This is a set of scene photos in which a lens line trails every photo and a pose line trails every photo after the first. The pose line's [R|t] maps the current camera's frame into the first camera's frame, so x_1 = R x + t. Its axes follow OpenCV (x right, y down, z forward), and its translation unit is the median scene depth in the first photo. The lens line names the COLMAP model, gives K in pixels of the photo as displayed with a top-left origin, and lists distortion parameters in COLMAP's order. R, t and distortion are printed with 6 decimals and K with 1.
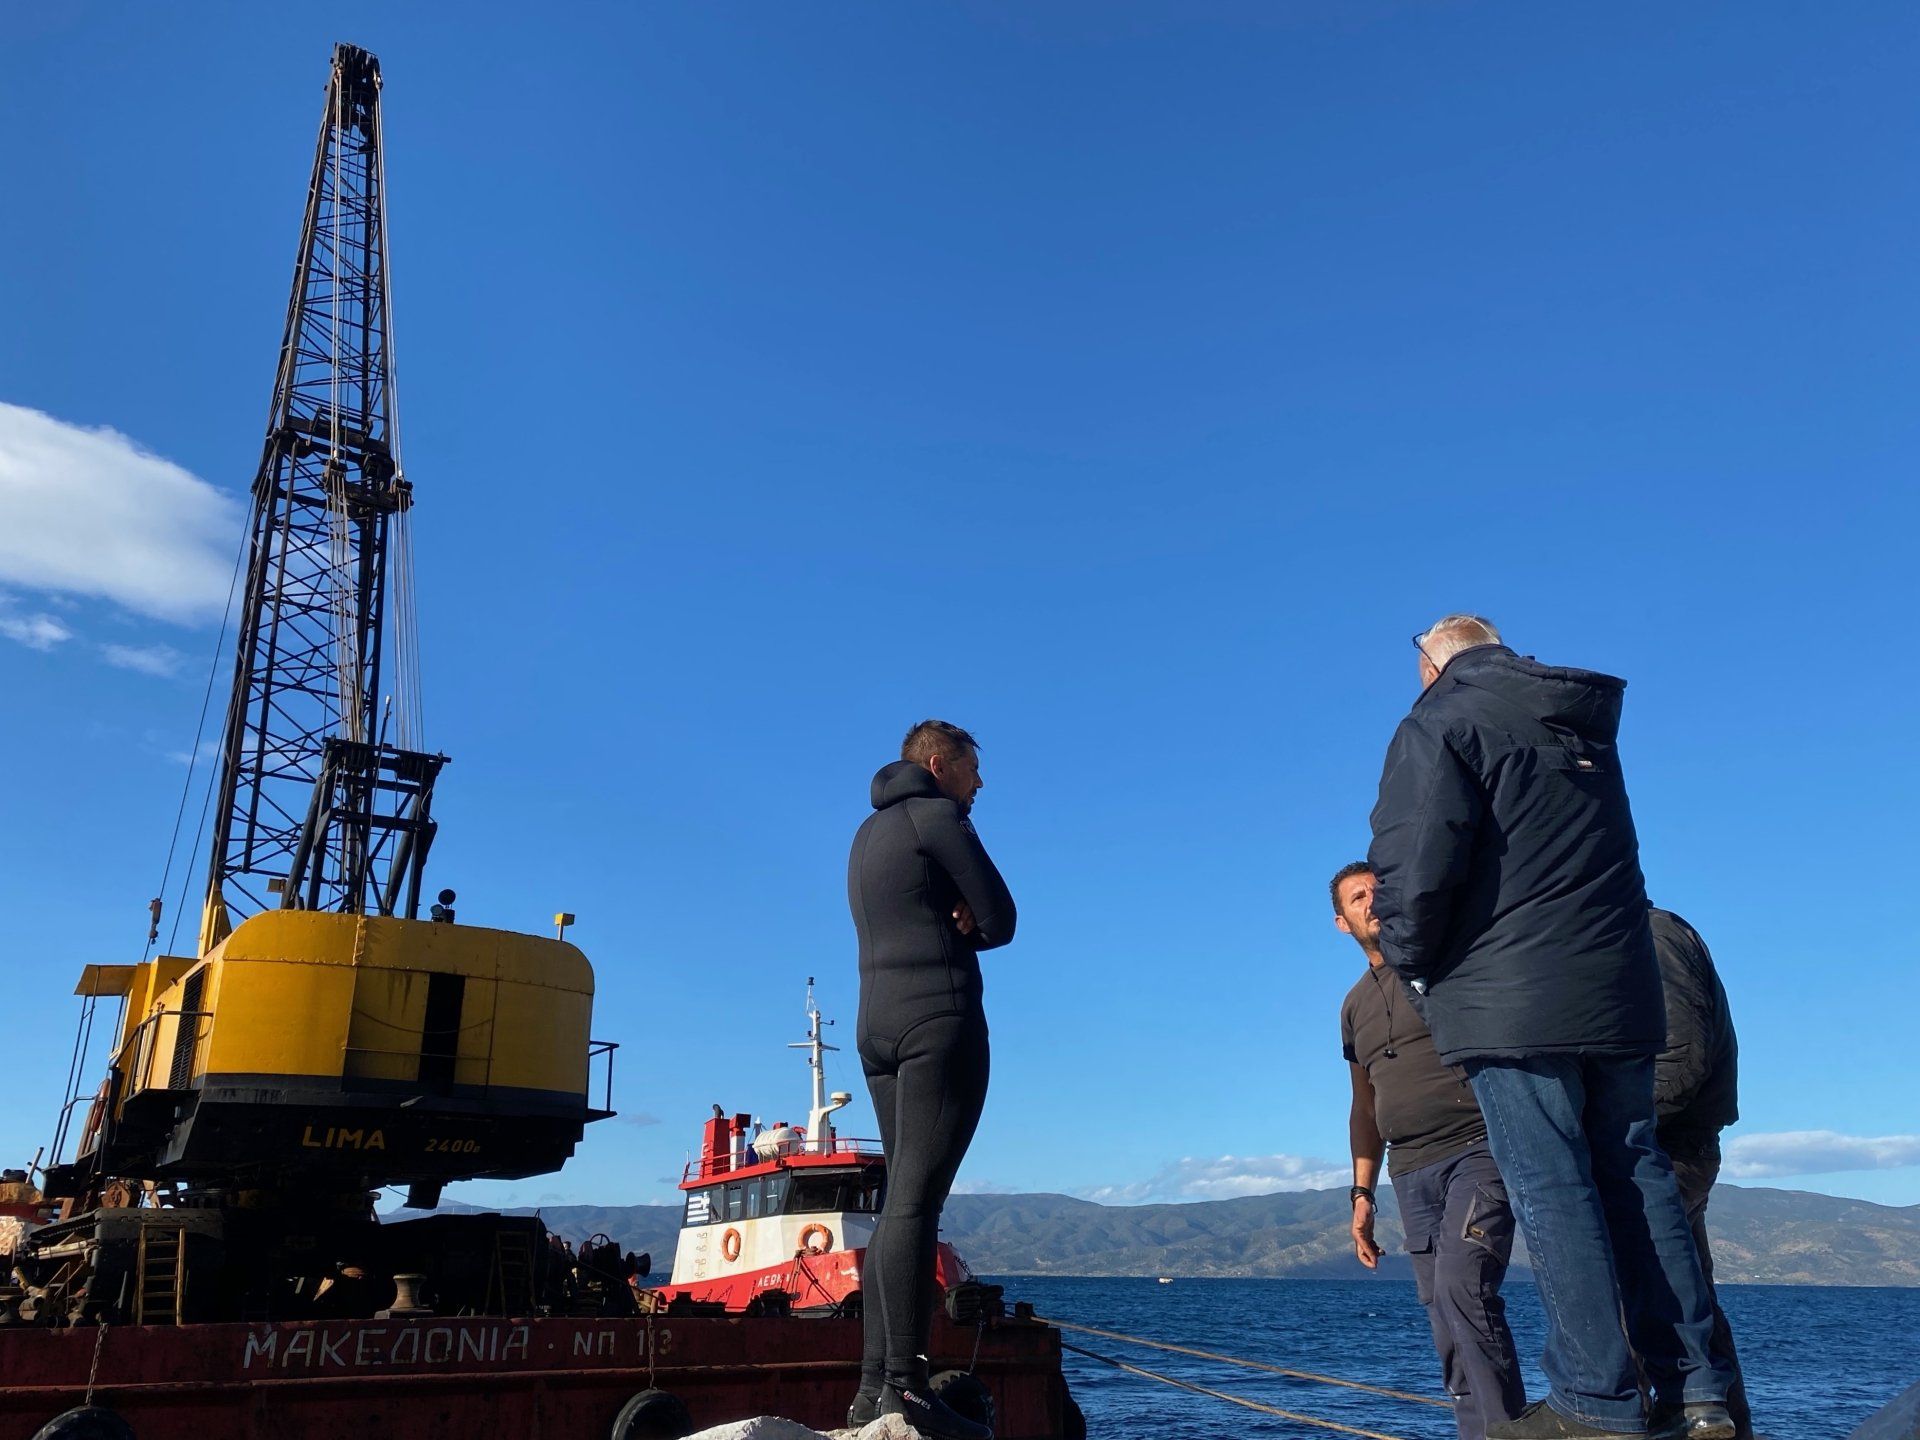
lens RADIAL K [[1555.3, 0, 946.4], [0, 1555.3, 702.2], [0, 0, 1]] dist [0.016084, -0.007974]
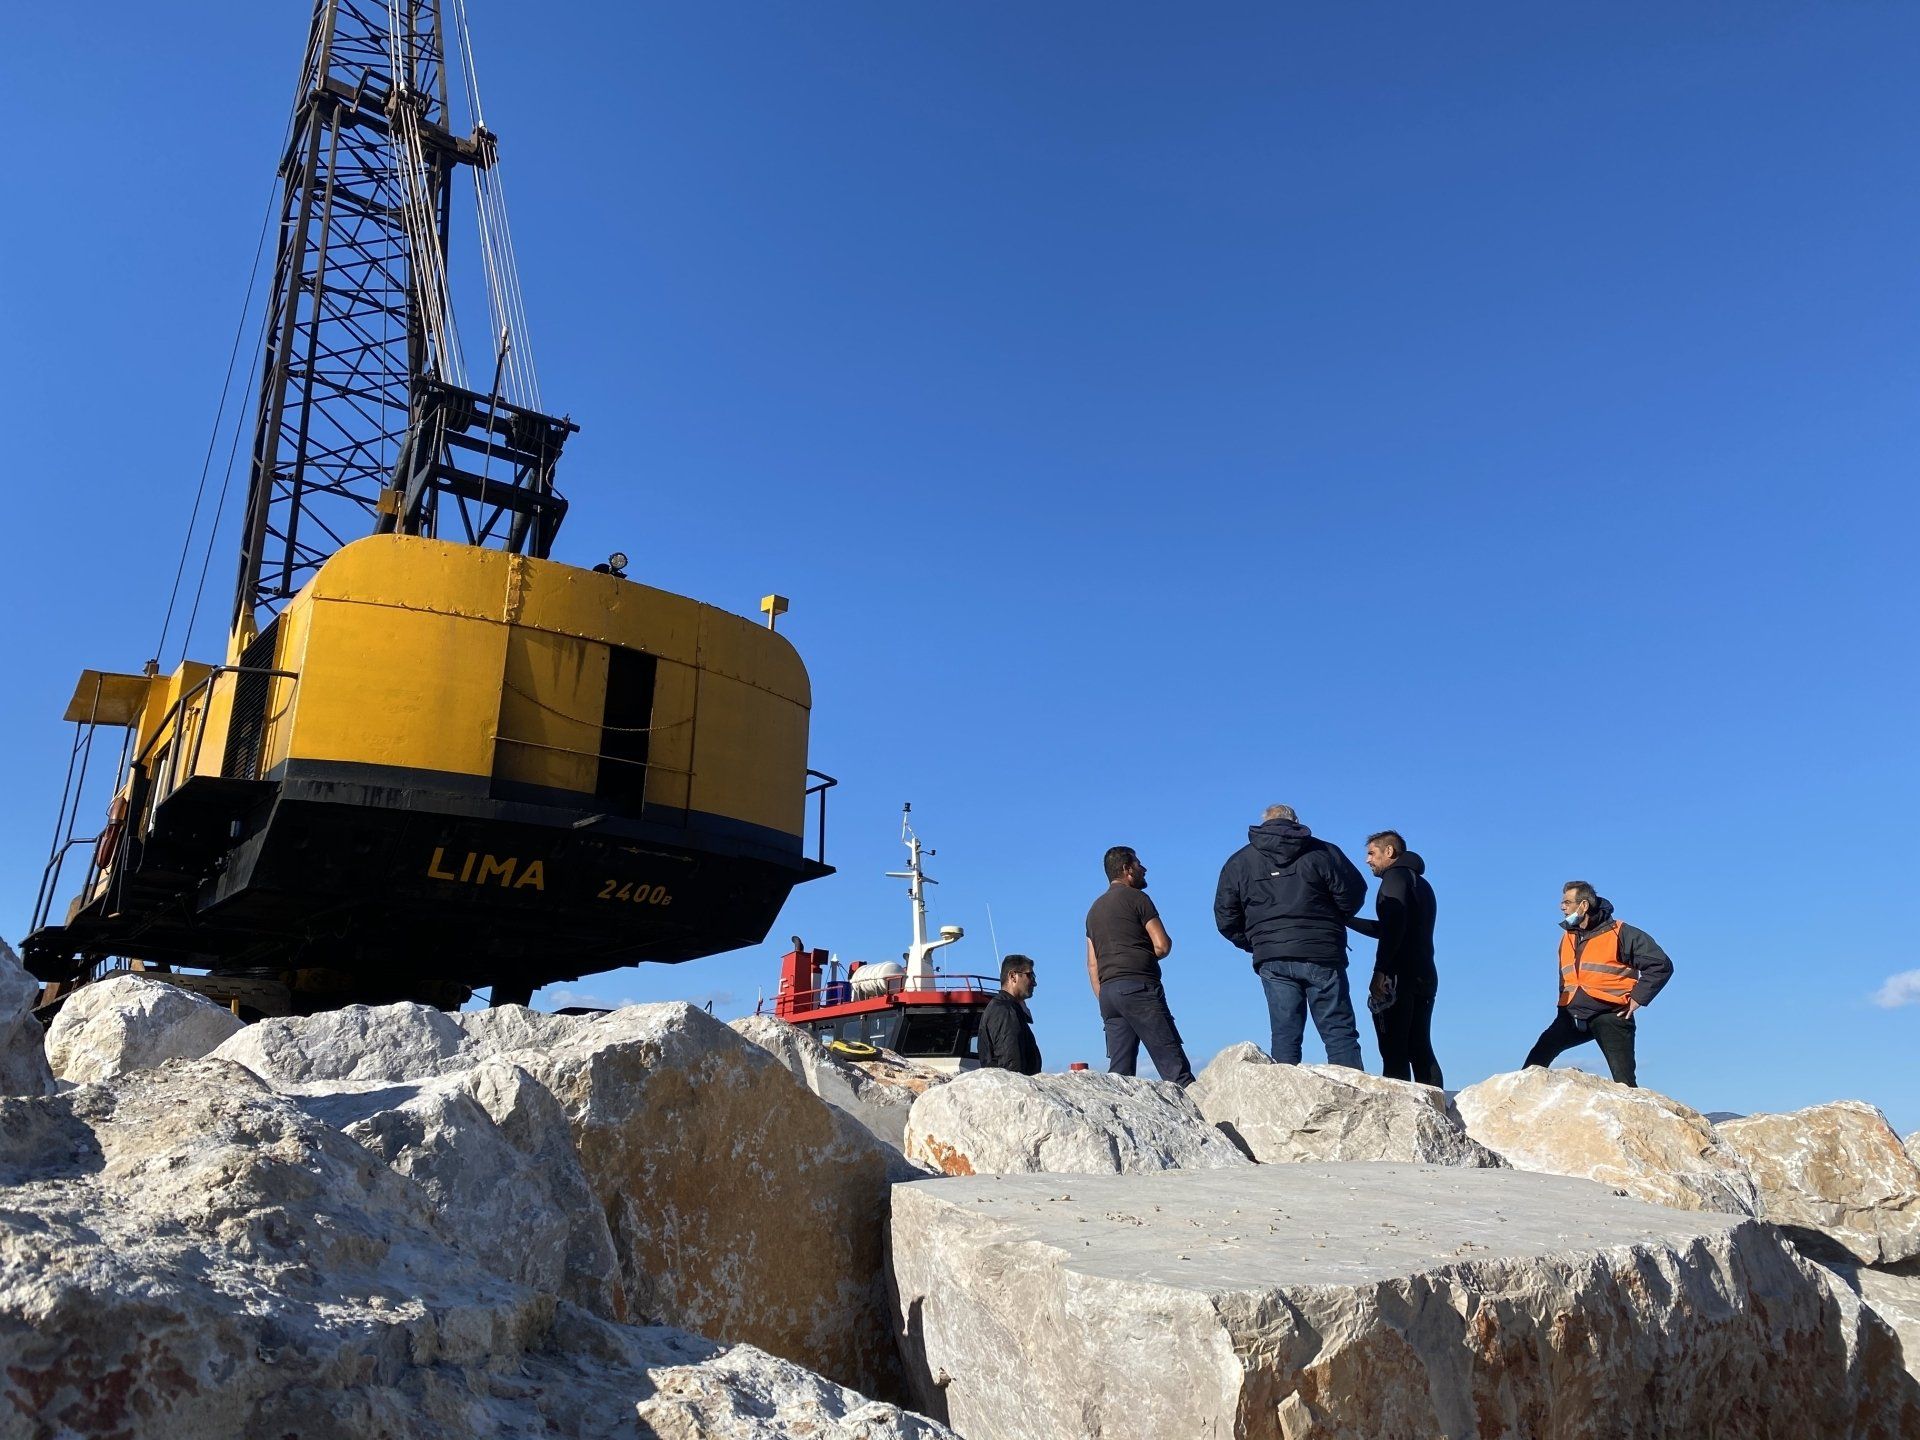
lens RADIAL K [[1468.1, 0, 945.2], [0, 1468.1, 712.4], [0, 0, 1]] dist [0.027469, -0.017351]
pose [[0.998081, 0.044099, 0.043466, -0.187518], [-0.046563, 0.997265, 0.057398, 0.141949], [-0.040816, -0.059311, 0.997405, 0.306511]]
